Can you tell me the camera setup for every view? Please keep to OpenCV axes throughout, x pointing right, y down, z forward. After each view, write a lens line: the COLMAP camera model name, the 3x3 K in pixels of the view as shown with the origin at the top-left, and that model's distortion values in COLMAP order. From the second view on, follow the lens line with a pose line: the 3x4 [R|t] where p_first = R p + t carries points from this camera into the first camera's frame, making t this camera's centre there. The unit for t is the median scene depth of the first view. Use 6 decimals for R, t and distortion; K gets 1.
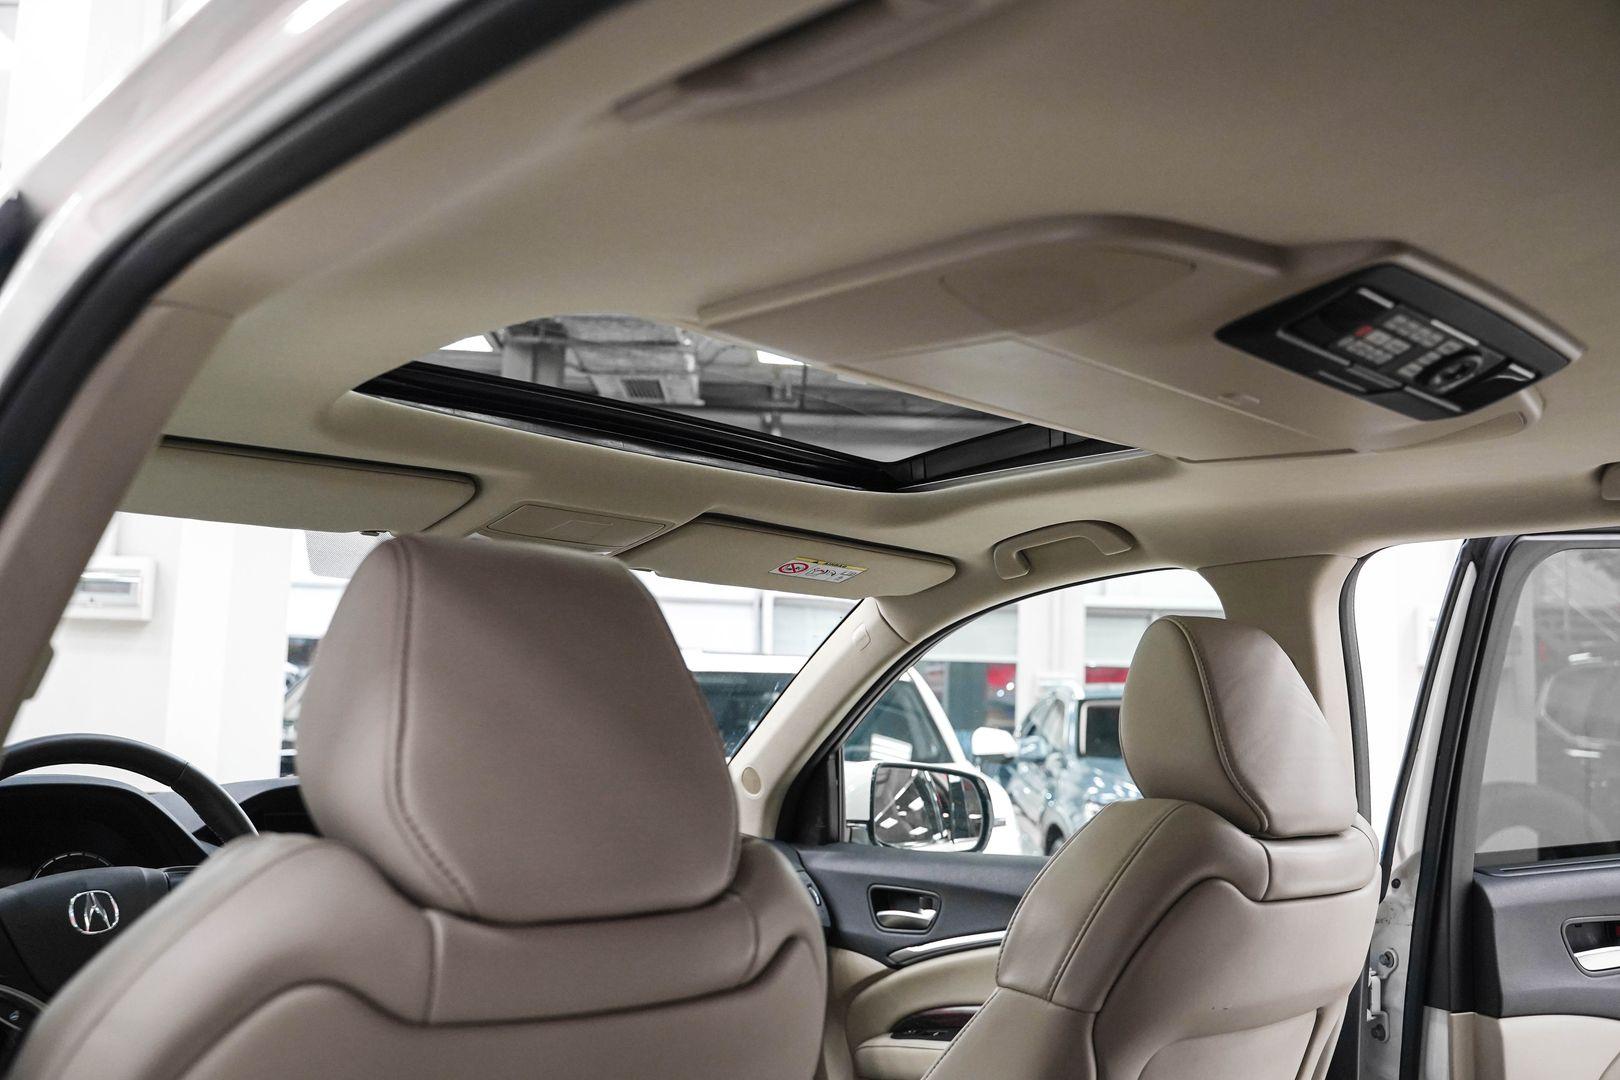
lens RADIAL K [[1462.0, 0, 808.3], [0, 1462.0, 546.5], [0, 0, 1]] dist [-0.027377, -0.025865]
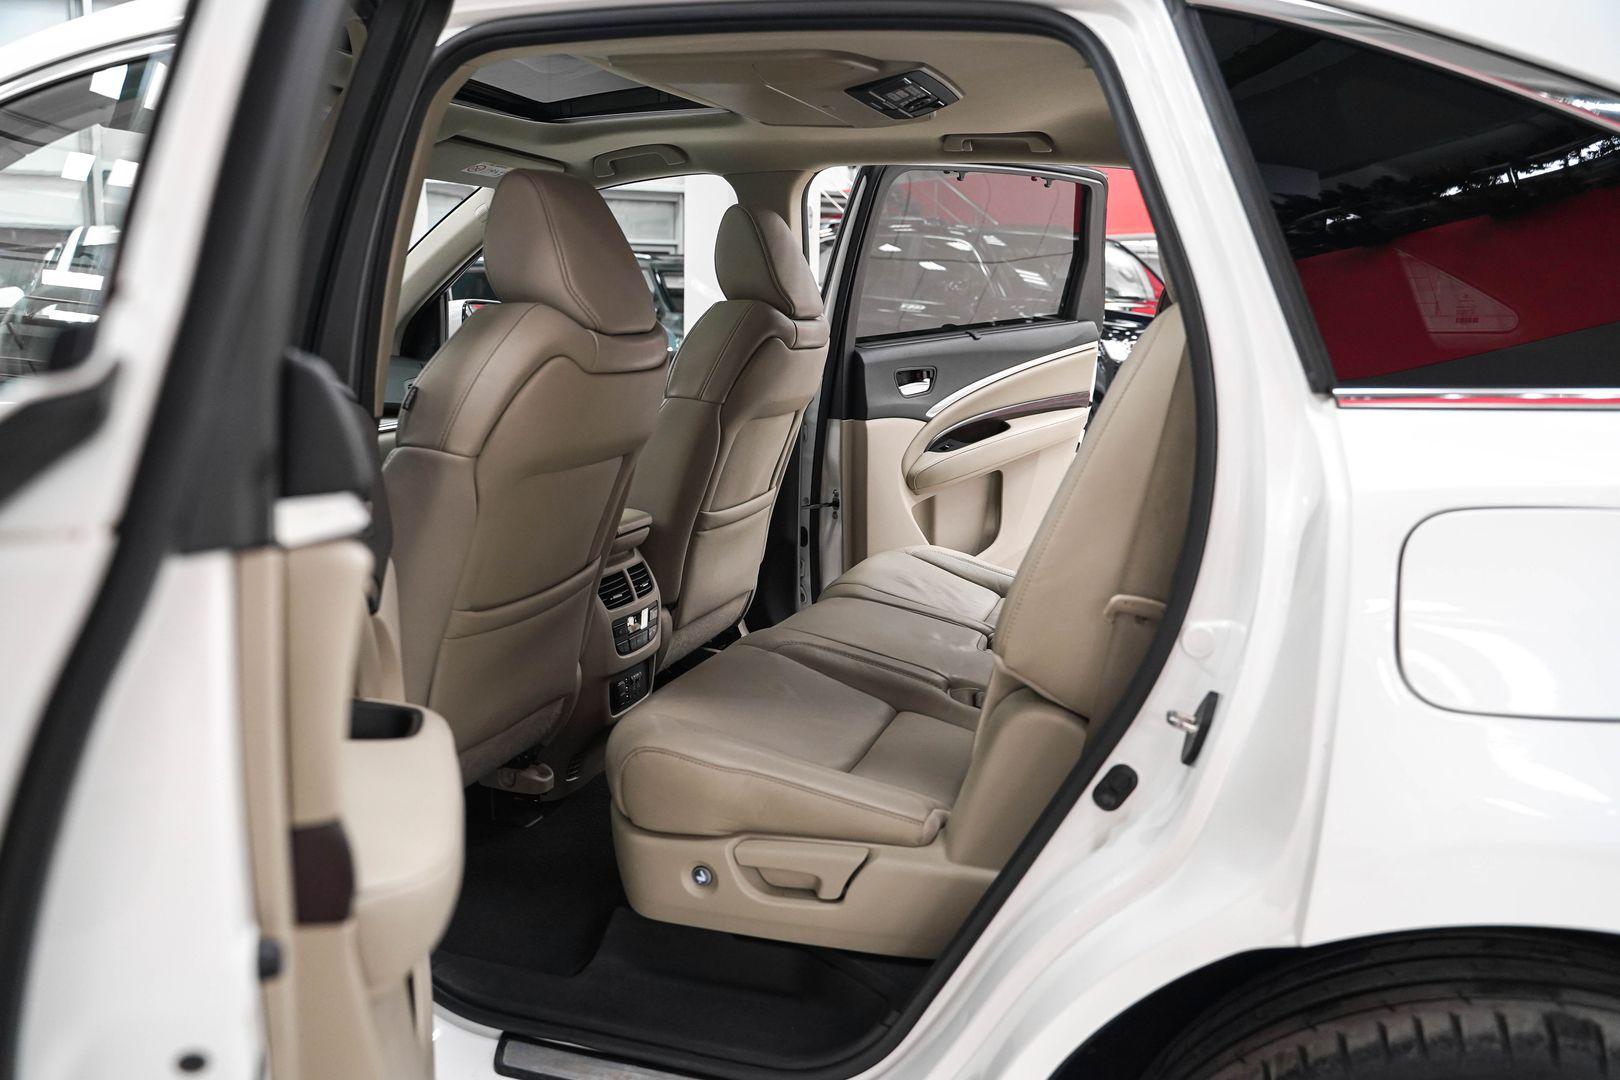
lens RADIAL K [[1314.0, 0, 811.7], [0, 1314.0, 541.4], [0, 0, 1]] dist [-0.115905, 0.081209]
pose [[0.882468, -0.102277, 0.459119, -0.733937], [-0.043413, 0.954198, 0.296008, -0.059413], [-0.468365, -0.281149, 0.837609, -0.859496]]
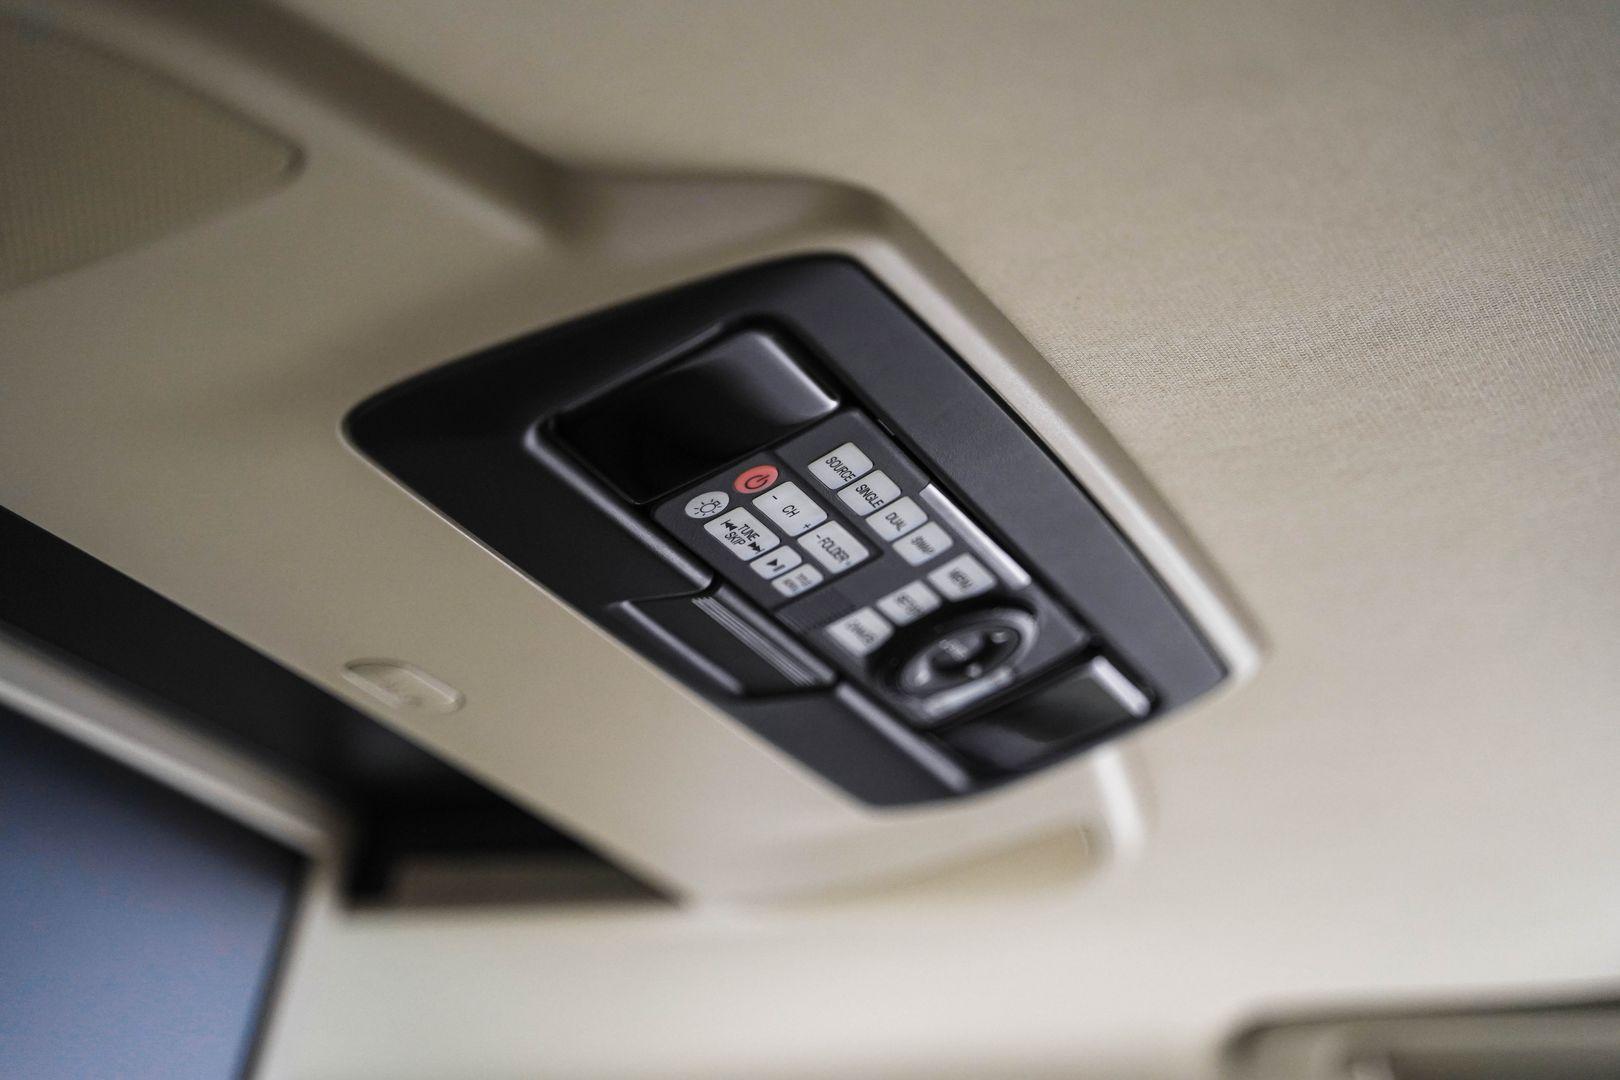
lens RADIAL K [[3230.5, 0, 807.0], [0, 3230.5, 540.1], [0, 0, 1]] dist [-0.065560, 0.000000]
pose [[0.915022, 0.131328, 0.381428, 0.086202], [-0.048390, 0.974430, -0.219418, 0.035163], [-0.400490, 0.182315, 0.897980, 0.263074]]
